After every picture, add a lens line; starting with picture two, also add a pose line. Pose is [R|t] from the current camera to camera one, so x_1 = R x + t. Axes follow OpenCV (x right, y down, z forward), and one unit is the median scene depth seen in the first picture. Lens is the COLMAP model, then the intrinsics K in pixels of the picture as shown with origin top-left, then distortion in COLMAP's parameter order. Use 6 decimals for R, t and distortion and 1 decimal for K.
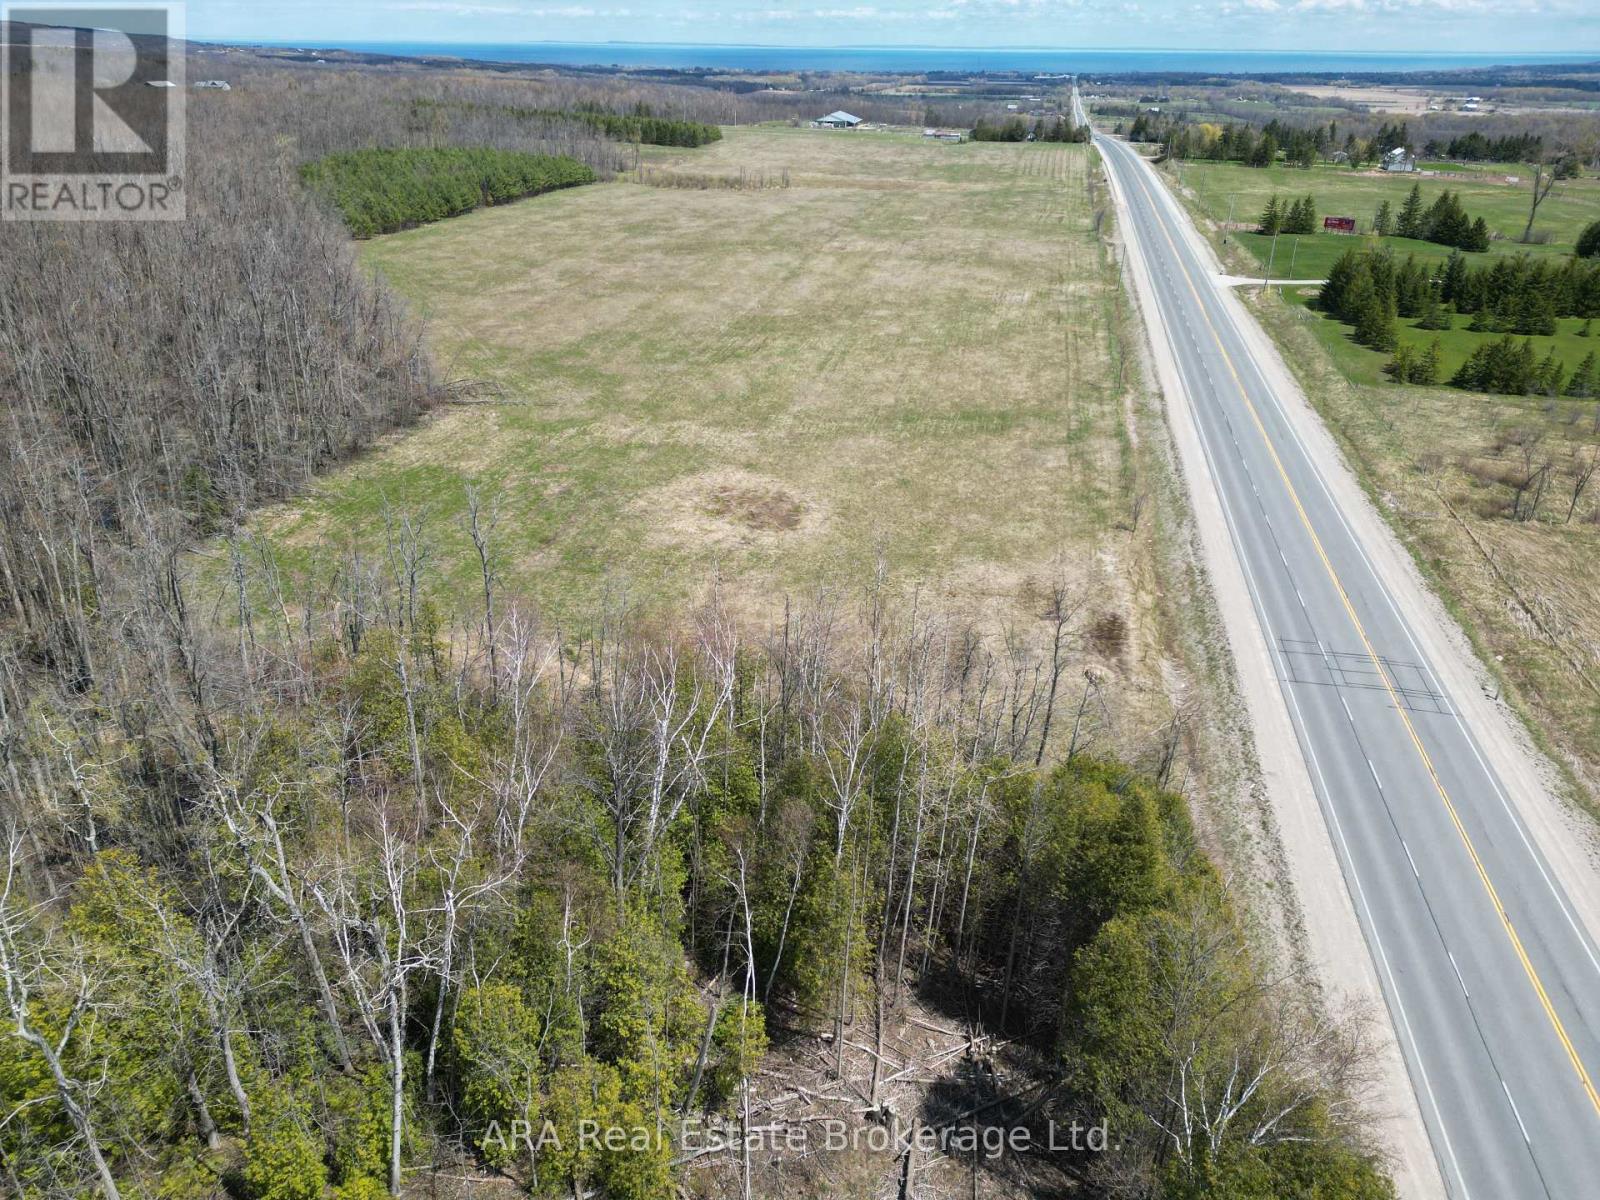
lens RADIAL K [[1121.2, 0, 807.9], [0, 1121.2, 599.8], [0, 0, 1]] dist [0.089968, -0.096242]
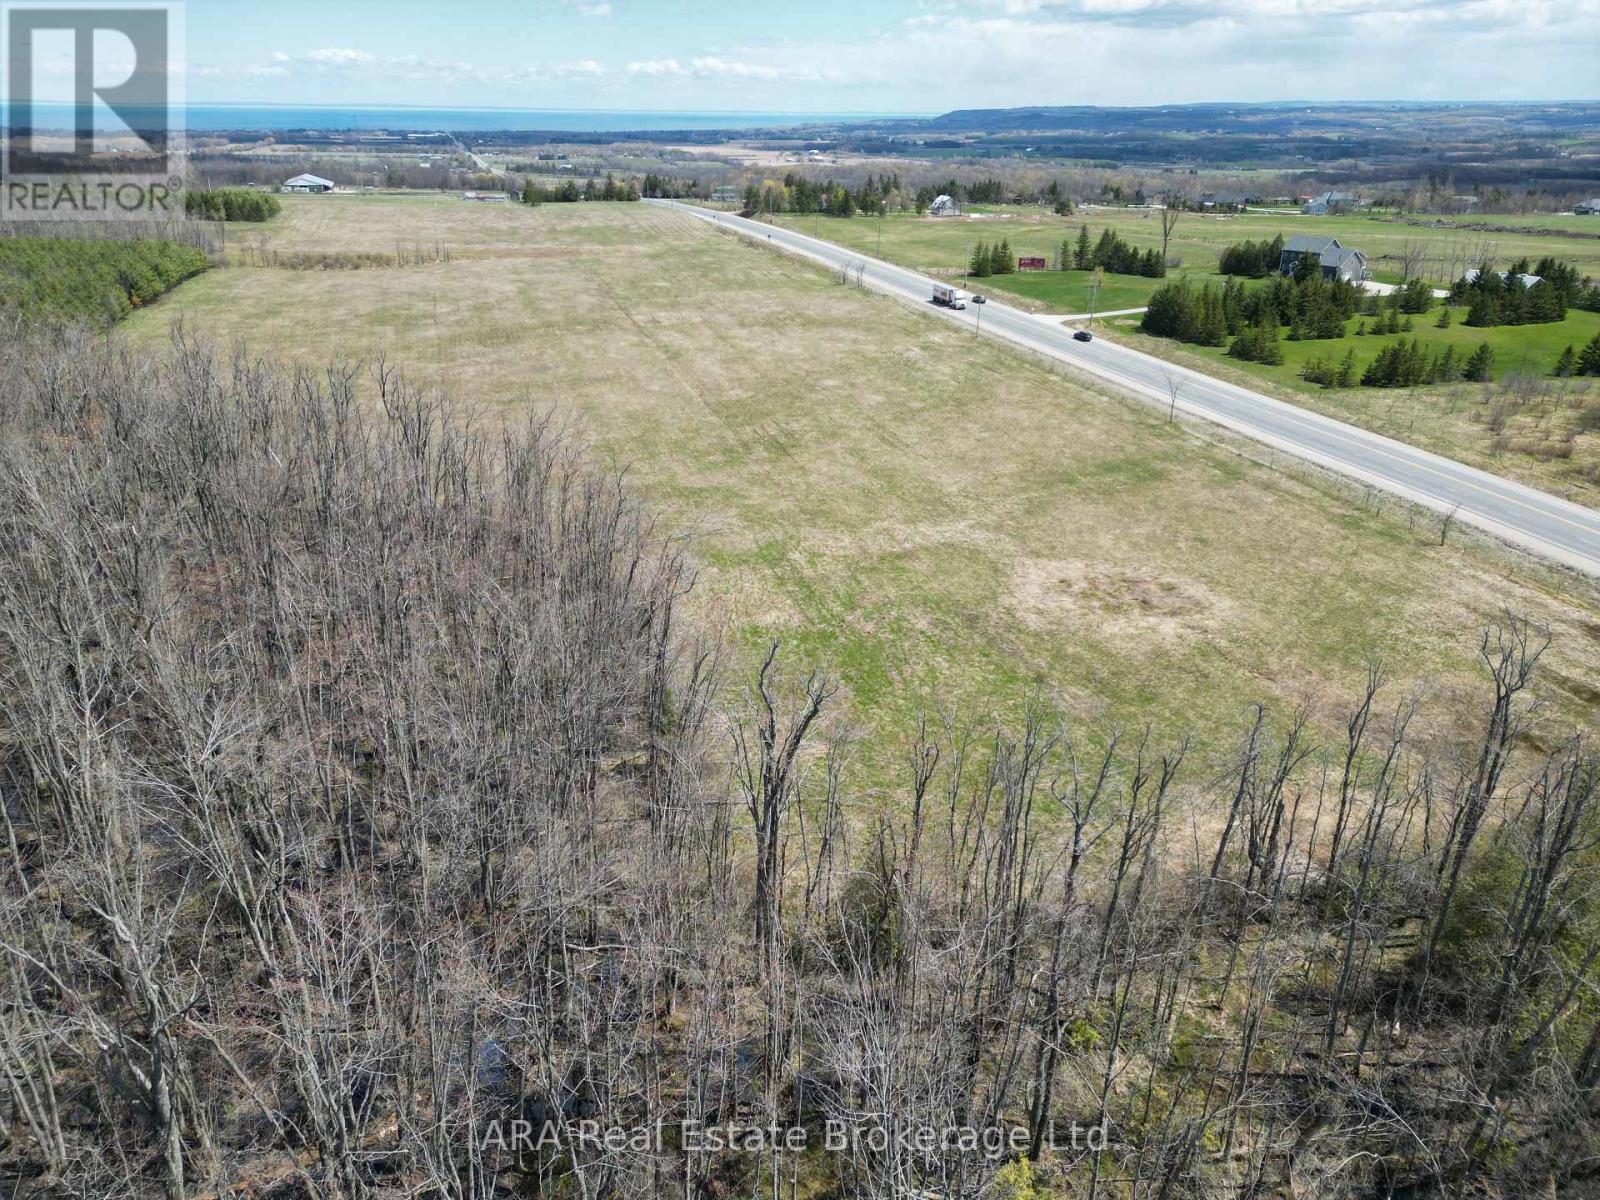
lens RADIAL K [[1121.2, 0, 807.9], [0, 1121.2, 599.8], [0, 0, 1]] dist [0.089968, -0.096242]
pose [[0.868687, -0.202689, 0.451995, -0.419995], [0.221436, 0.975105, 0.011692, -0.088608], [-0.443112, 0.089931, 0.891944, 0.168889]]
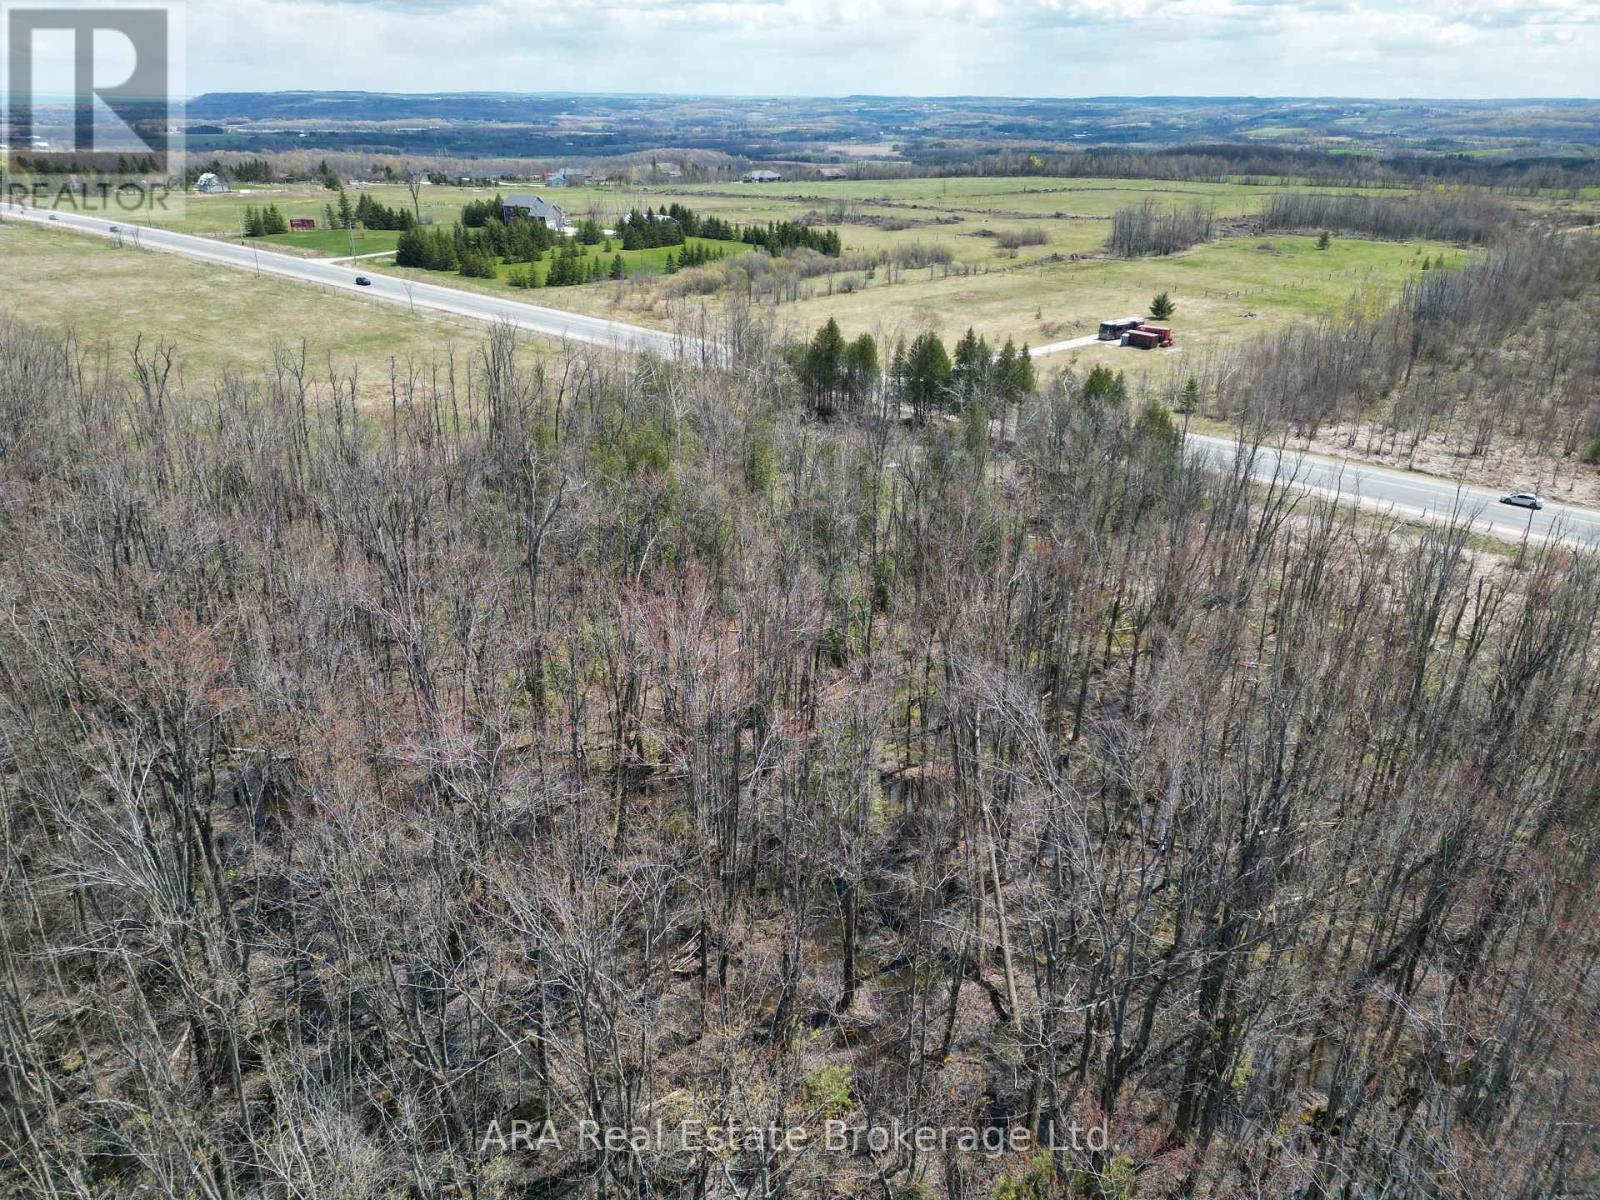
lens RADIAL K [[1121.2, 0, 807.9], [0, 1121.2, 599.8], [0, 0, 1]] dist [0.089968, -0.096242]
pose [[0.468272, -0.359651, 0.807076, -0.669457], [0.382690, 0.905848, 0.181626, 0.069905], [-0.796410, 0.223809, 0.561818, -0.159235]]
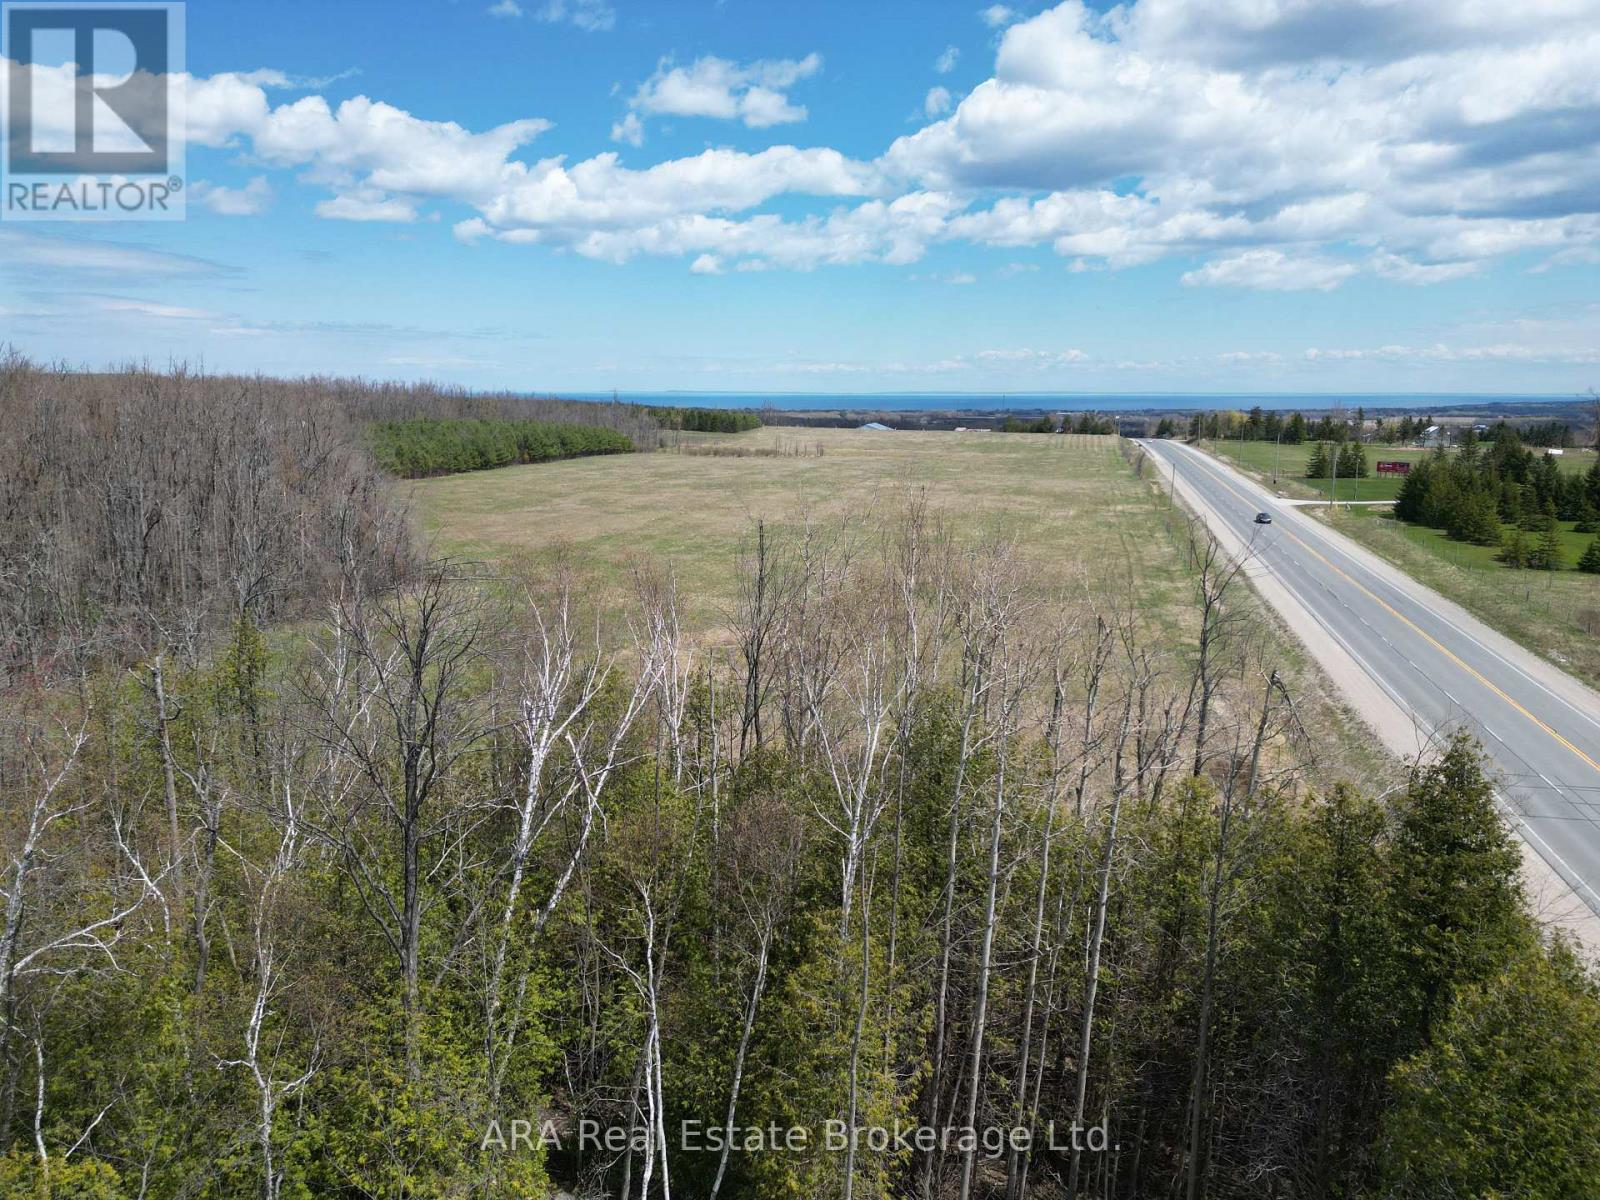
lens RADIAL K [[1121.2, 0, 807.9], [0, 1121.2, 599.8], [0, 0, 1]] dist [0.089968, -0.096242]
pose [[0.999376, -0.001622, -0.035292, 0.007996], [-0.007984, 0.962739, -0.270315, 0.057641], [0.034415, 0.270428, 0.962125, 0.120714]]
